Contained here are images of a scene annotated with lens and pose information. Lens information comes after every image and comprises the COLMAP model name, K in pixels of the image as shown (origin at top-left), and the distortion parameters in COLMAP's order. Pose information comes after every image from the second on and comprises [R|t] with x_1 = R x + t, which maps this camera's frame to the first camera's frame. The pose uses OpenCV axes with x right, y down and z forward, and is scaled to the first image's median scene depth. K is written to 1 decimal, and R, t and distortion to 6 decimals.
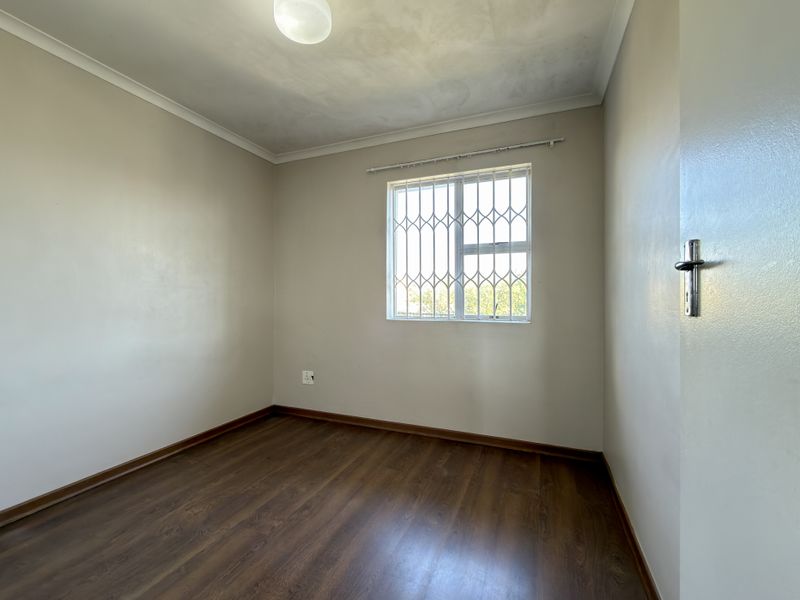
lens RADIAL K [[351.1, 0, 400.0], [0, 351.1, 300.0], [0, 0, 1]] dist [-0.000554, -0.000193]
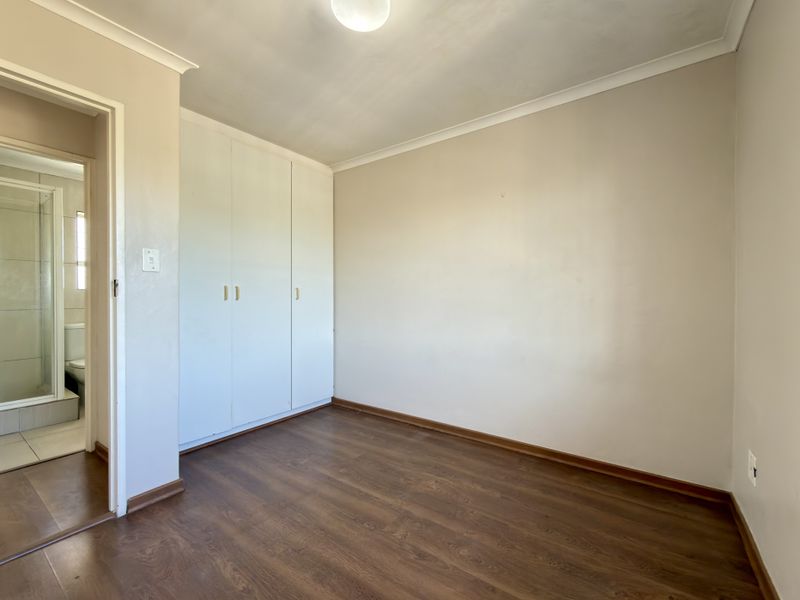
lens RADIAL K [[351.1, 0, 400.0], [0, 351.1, 300.0], [0, 0, 1]] dist [-0.000554, -0.000193]
pose [[-0.244487, 0.008312, -0.969617, 0.488769], [-0.001425, 0.999959, 0.008931, -0.009115], [0.969652, 0.003565, -0.244465, 1.059894]]
